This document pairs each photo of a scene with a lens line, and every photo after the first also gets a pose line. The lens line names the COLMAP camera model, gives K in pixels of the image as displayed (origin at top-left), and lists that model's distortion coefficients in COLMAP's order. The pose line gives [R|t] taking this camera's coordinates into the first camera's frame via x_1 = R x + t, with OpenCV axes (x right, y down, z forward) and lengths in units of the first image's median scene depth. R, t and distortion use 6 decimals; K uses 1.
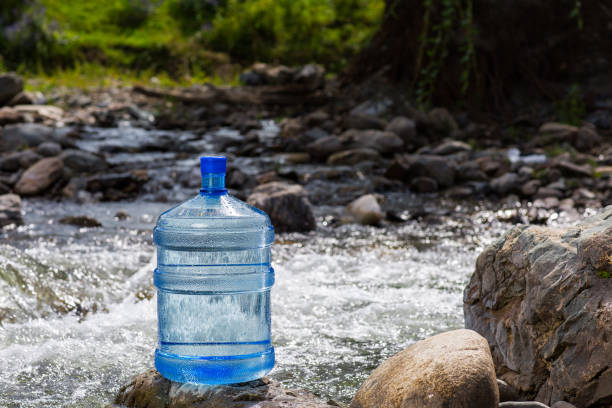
lens RADIAL K [[1585.5, 0, 306.0], [0, 1585.5, 204.0], [0, 0, 1]] dist [-0.081786, -1.254860]
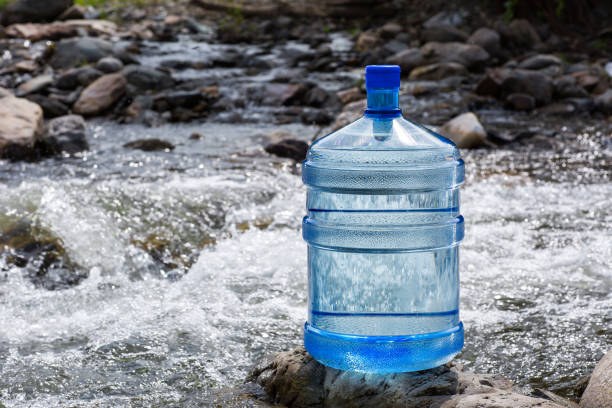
lens RADIAL K [[1547.4, 0, 306.0], [0, 1547.4, 204.0], [0, 0, 1]] dist [-0.142924, -0.525855]
pose [[0.999792, -0.003883, -0.020002, -0.030342], [0.004956, 0.998535, 0.053878, -0.001632], [0.019763, -0.053966, 0.998347, 0.104034]]
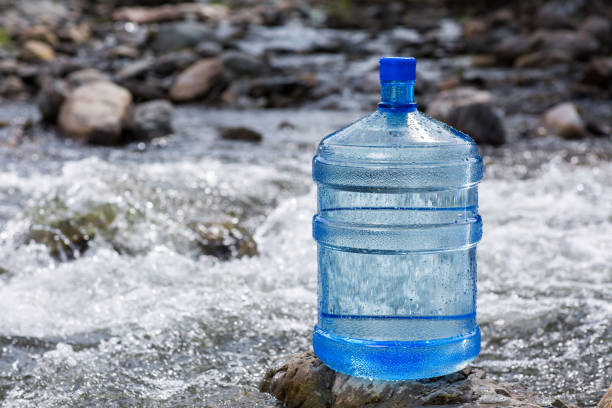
lens RADIAL K [[1547.4, 0, 306.0], [0, 1547.4, 204.0], [0, 0, 1]] dist [-0.142924, -0.525855]
pose [[0.993969, 0.012600, -0.108937, -0.008768], [-0.005728, 0.997986, 0.063169, -0.002974], [0.109514, -0.062164, 0.992039, 0.116702]]
